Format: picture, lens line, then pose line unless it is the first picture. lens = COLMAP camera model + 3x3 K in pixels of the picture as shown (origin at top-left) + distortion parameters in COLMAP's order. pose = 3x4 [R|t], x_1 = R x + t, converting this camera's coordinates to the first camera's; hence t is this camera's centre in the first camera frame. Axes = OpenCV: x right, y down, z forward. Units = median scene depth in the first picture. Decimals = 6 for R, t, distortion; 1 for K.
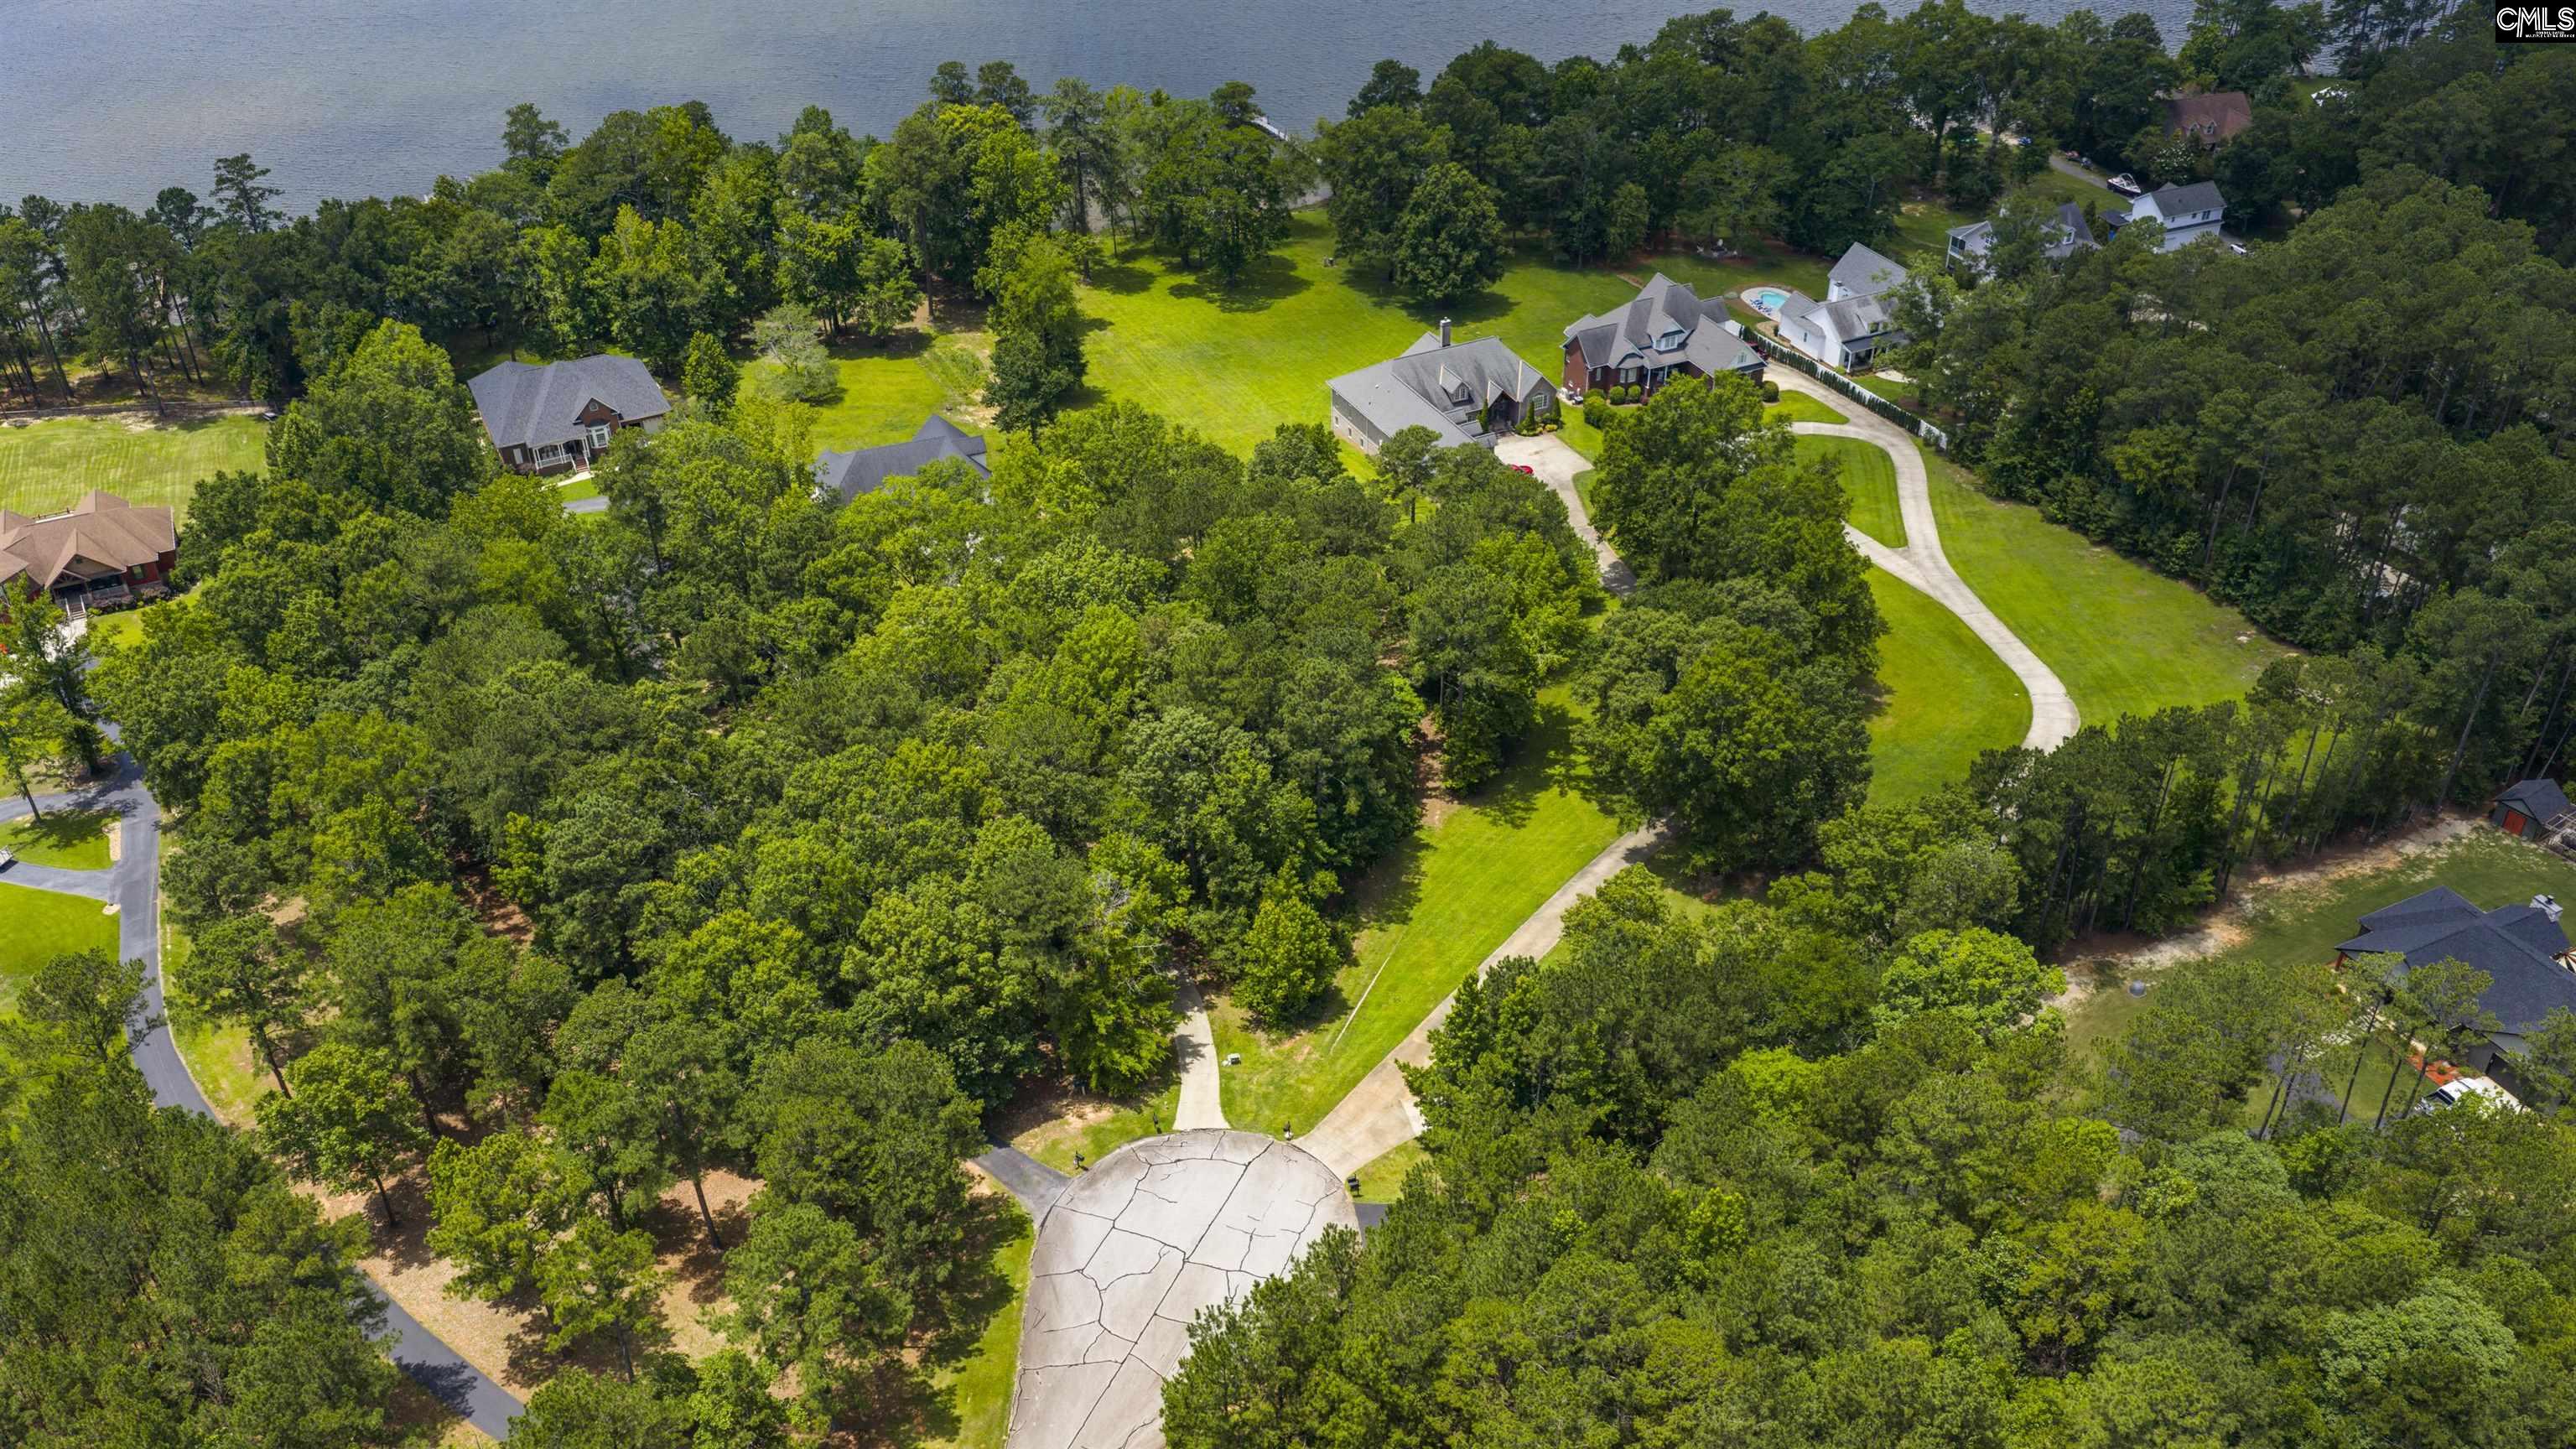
lens RADIAL K [[2123.4, 0, 1299.1], [0, 2123.4, 720.4], [0, 0, 1]] dist [0.017934, -0.042804]
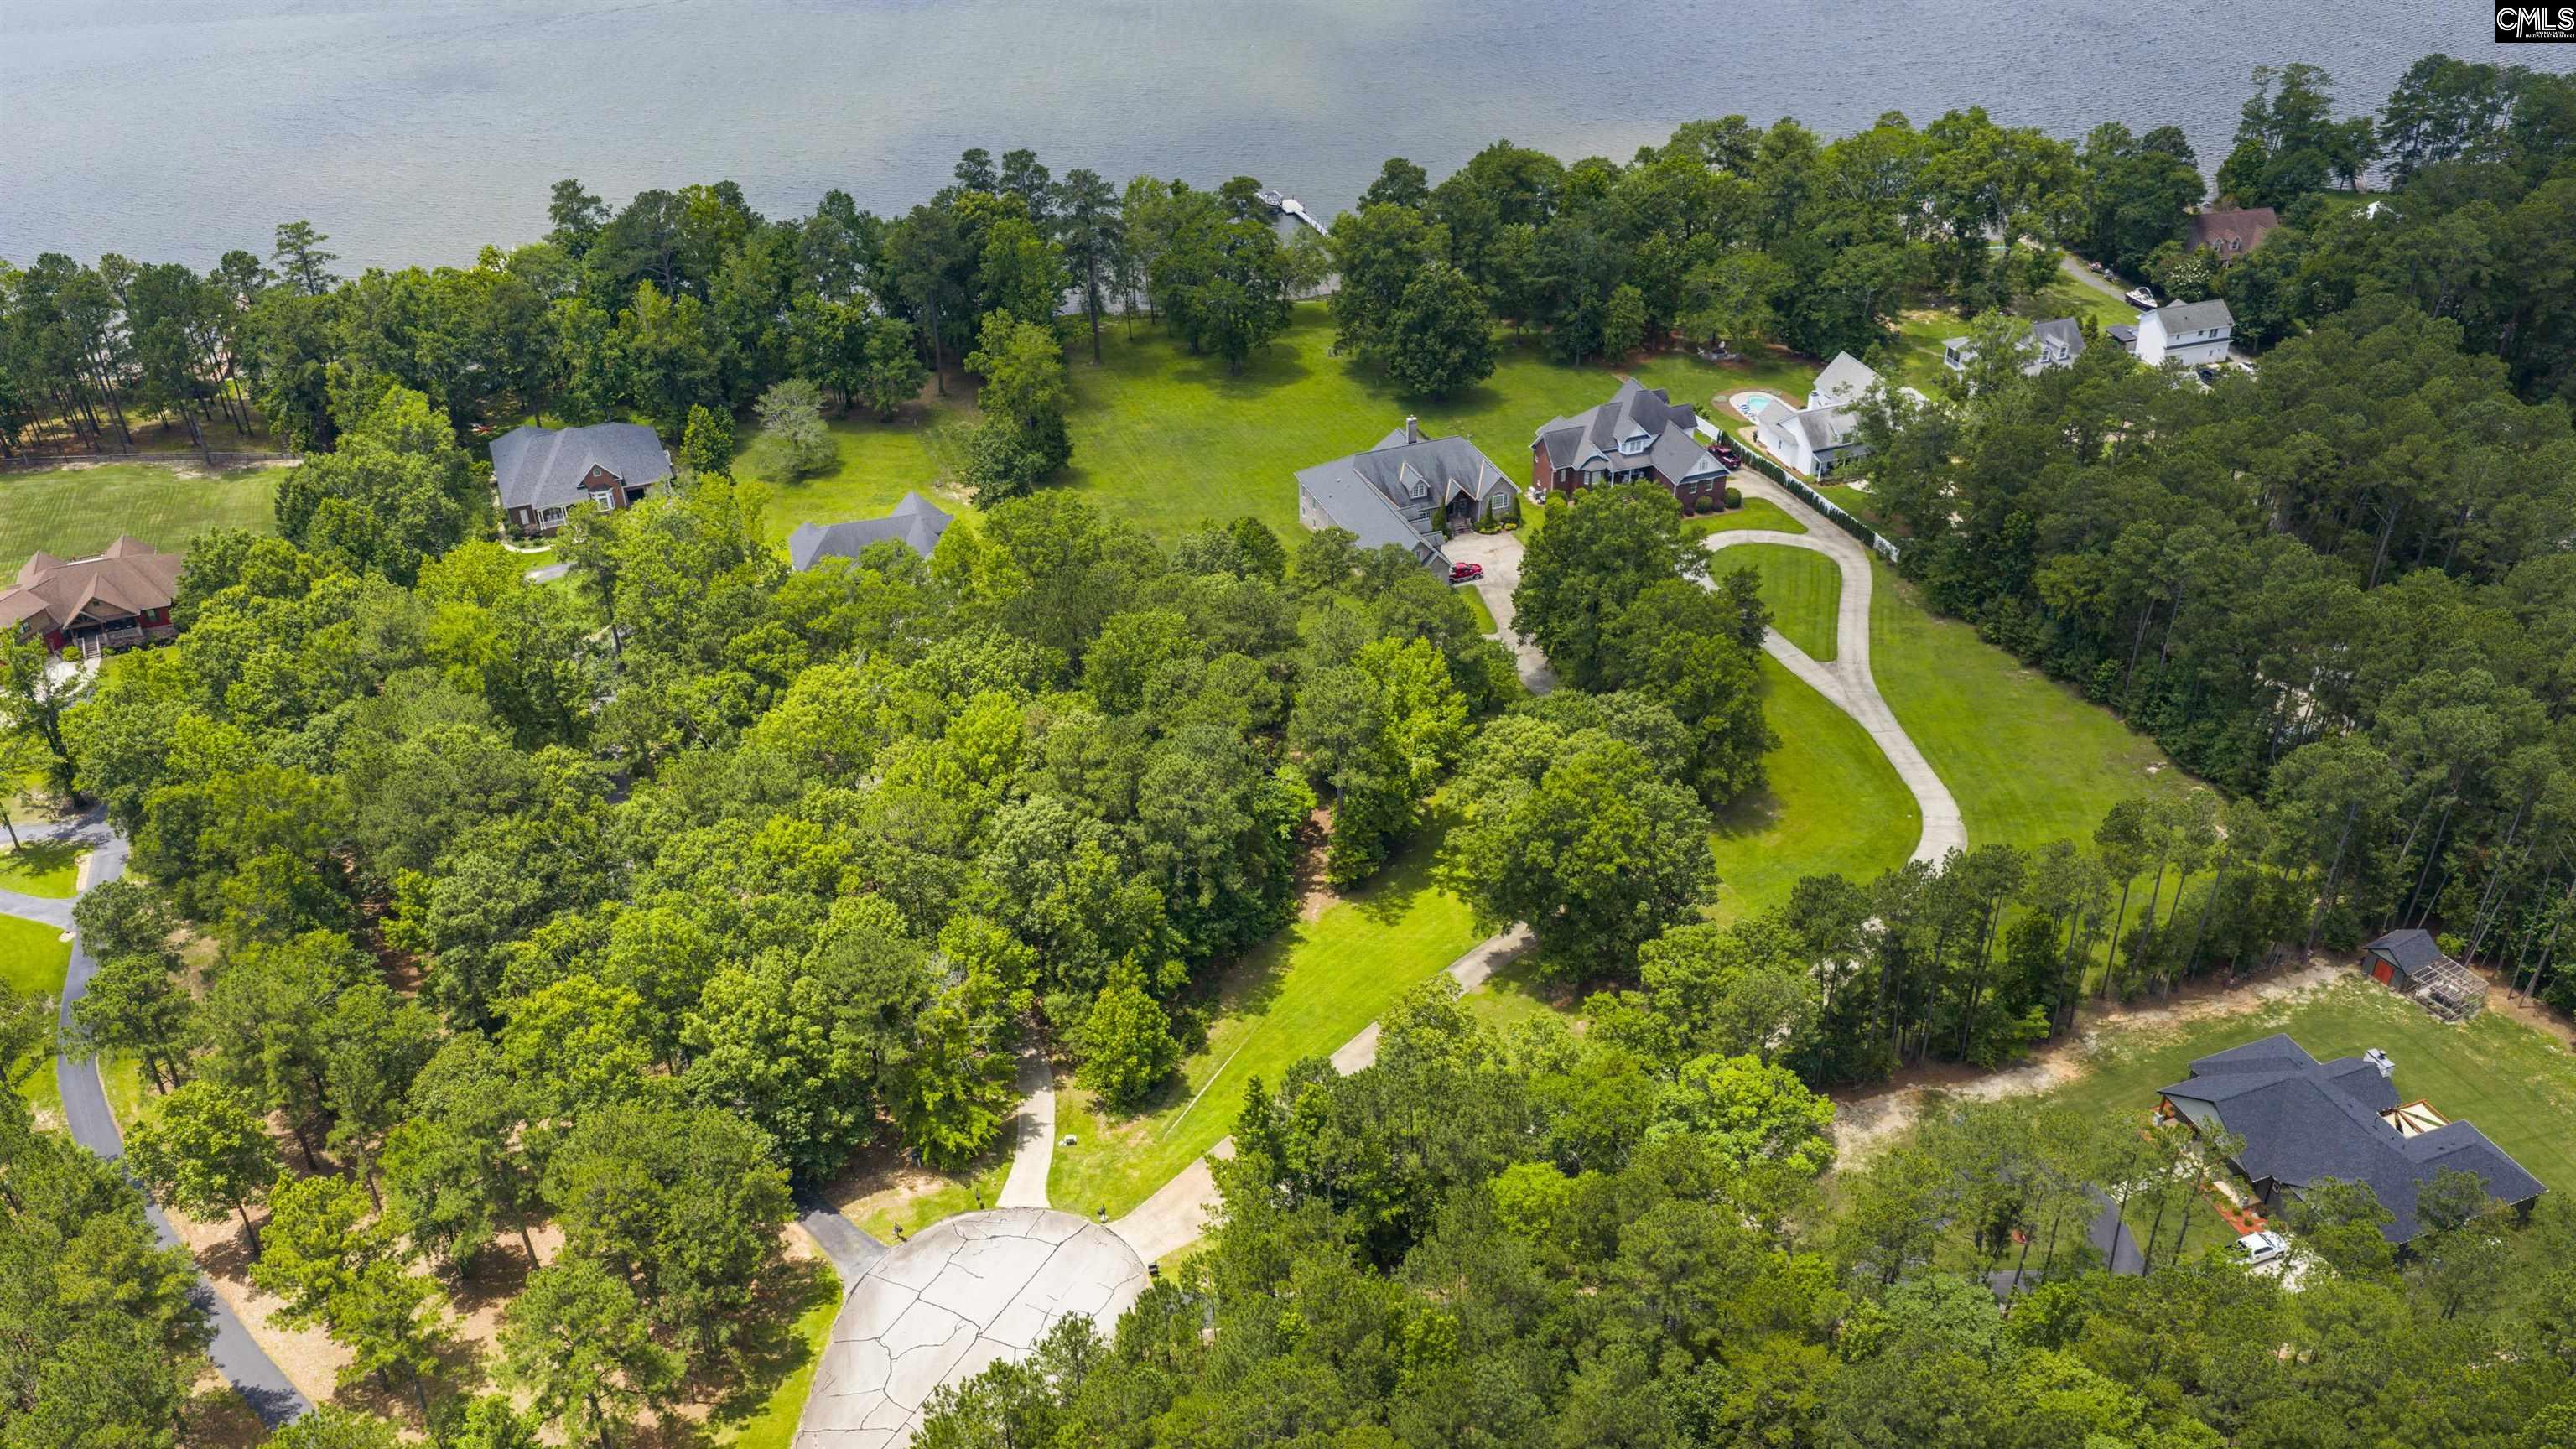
lens RADIAL K [[2123.4, 0, 1298.9], [0, 2123.4, 717.4], [0, 0, 1]] dist [0.017934, -0.042804]
pose [[0.996709, 0.043078, -0.068667, 0.132404], [-0.044974, 0.998642, -0.026311, -0.021986], [0.067441, 0.029313, 0.997293, -0.027258]]
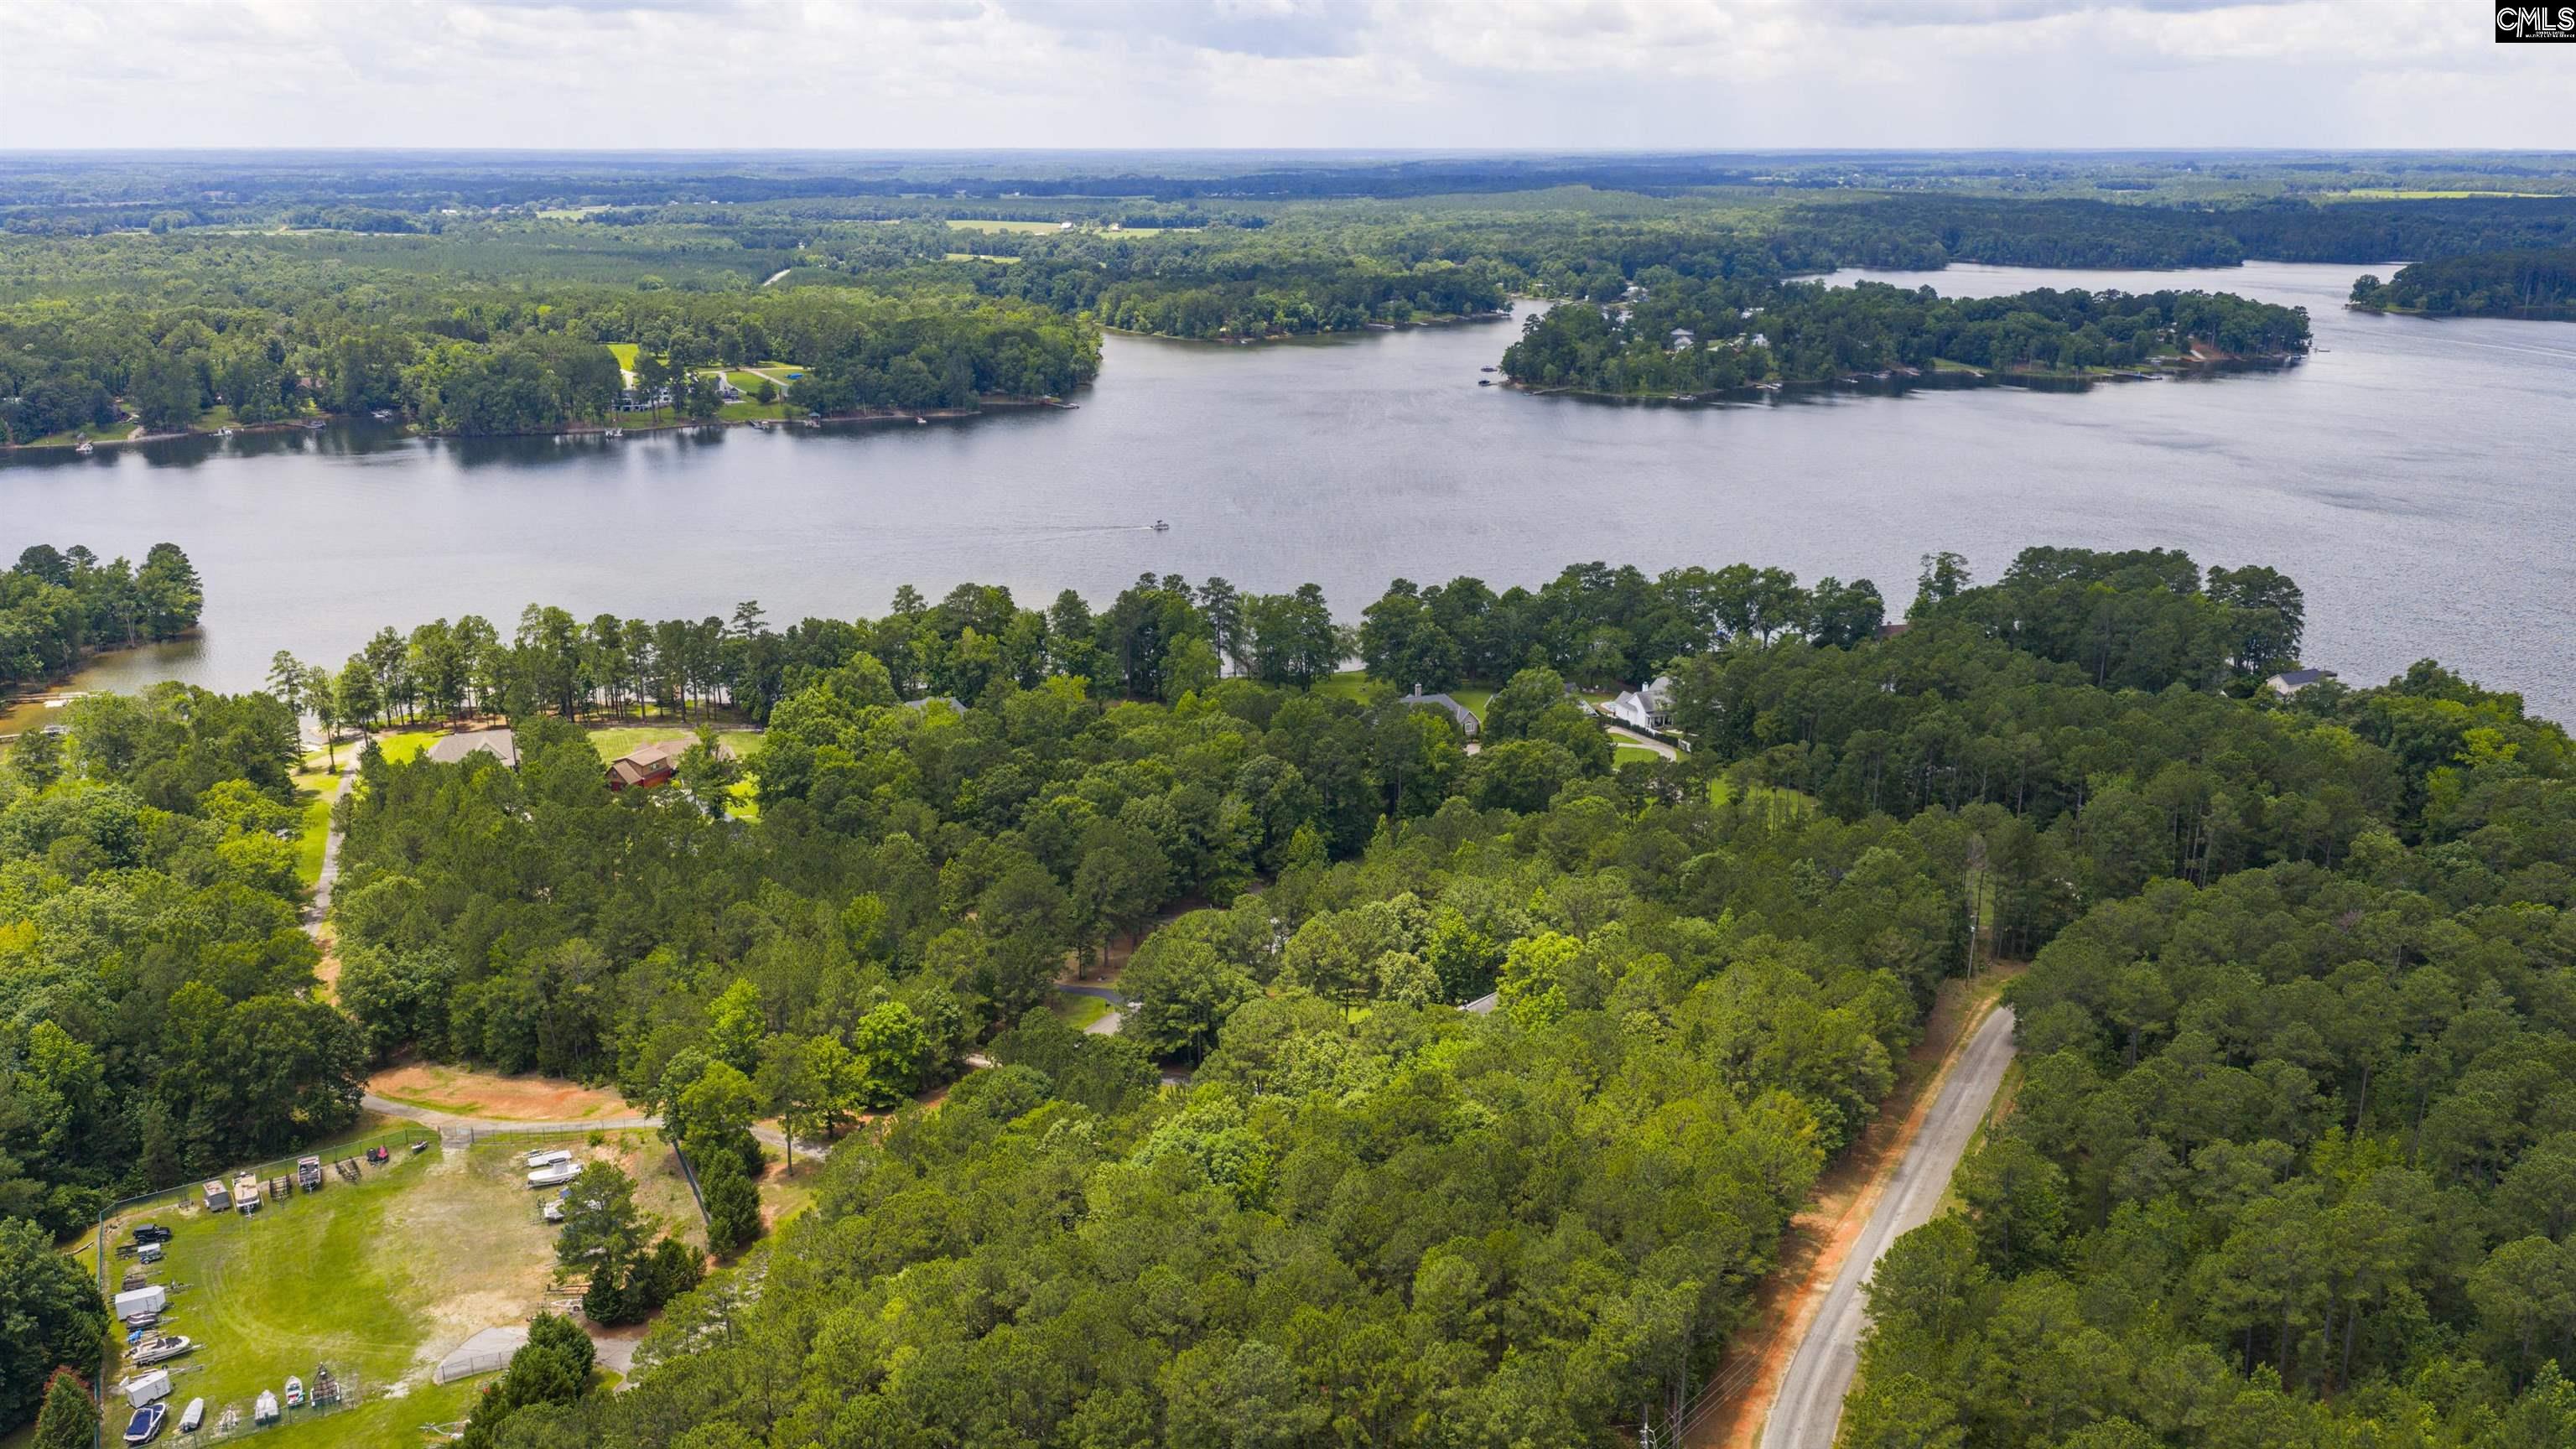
lens RADIAL K [[2123.4, 0, 1293.2], [0, 2123.4, 711.8], [0, 0, 1]] dist [0.017934, -0.042804]
pose [[0.998249, 0.028153, -0.052027, 0.082949], [-0.044156, 0.939885, -0.338625, 0.656815], [0.039367, 0.340329, 0.939482, -1.016575]]
